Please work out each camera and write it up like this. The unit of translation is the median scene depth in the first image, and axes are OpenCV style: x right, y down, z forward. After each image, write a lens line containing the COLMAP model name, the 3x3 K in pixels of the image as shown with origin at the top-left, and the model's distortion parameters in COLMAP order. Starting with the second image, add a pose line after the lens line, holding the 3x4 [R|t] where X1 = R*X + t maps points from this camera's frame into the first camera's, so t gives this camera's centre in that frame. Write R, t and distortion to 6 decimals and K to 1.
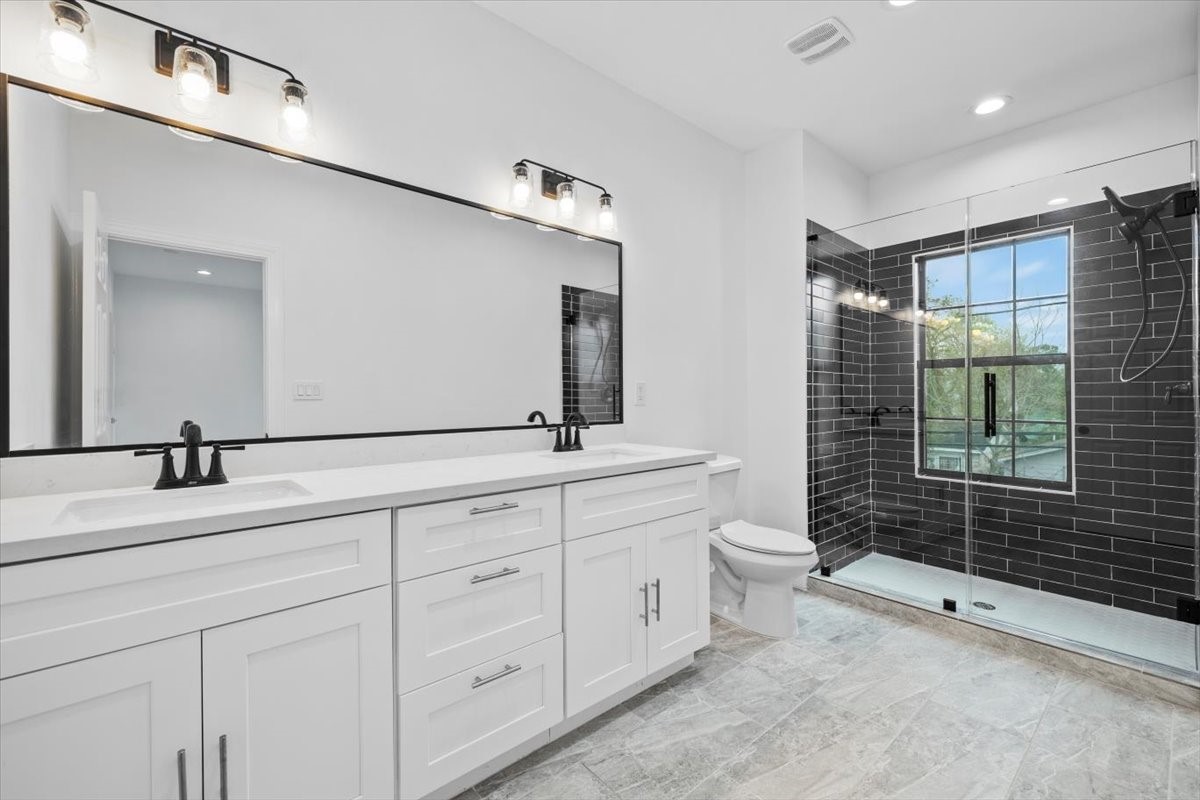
lens RADIAL K [[503.2, 0, 597.8], [0, 503.2, 392.5], [0, 0, 1]] dist [-0.003220, -0.000054]
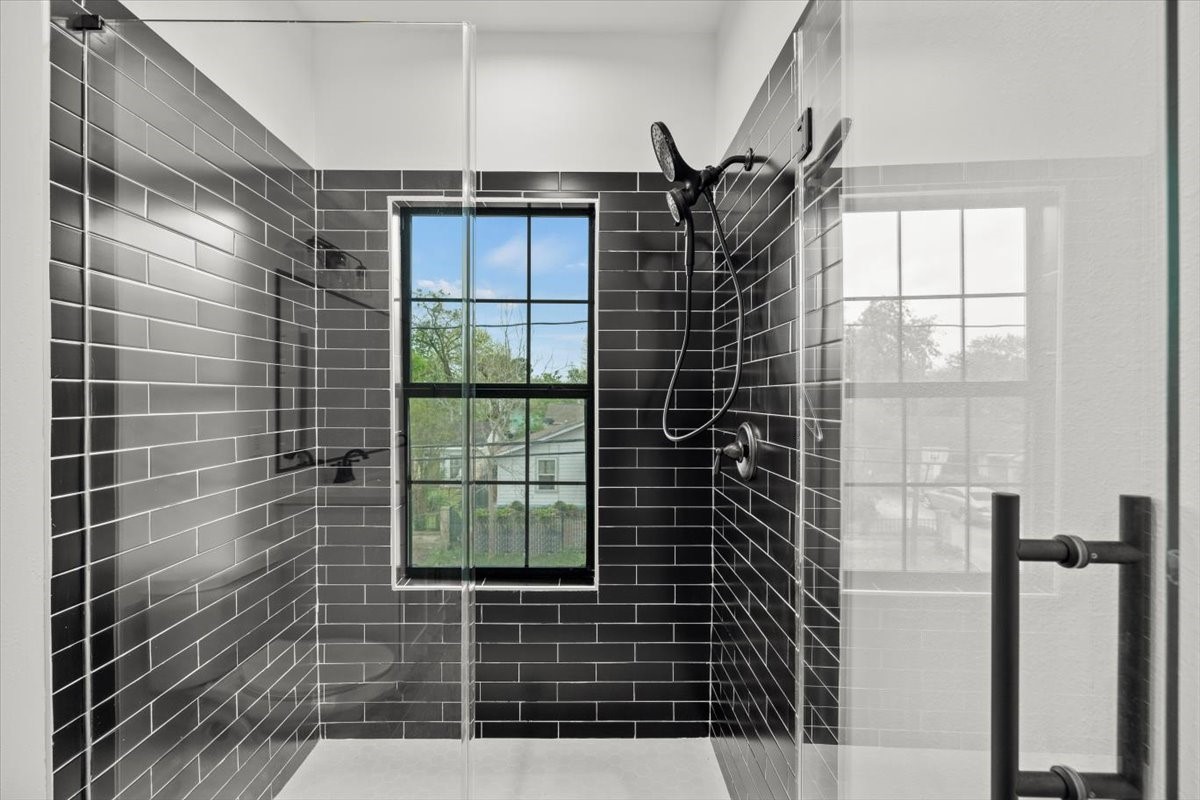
lens RADIAL K [[503.2, 0, 598.5], [0, 503.2, 404.2], [0, 0, 1]] dist [-0.003220, -0.000054]
pose [[0.643080, 0.006378, 0.765772, 0.348516], [-0.005108, 0.999979, -0.004040, -0.039841], [-0.765782, -0.001314, 0.643099, 0.459421]]
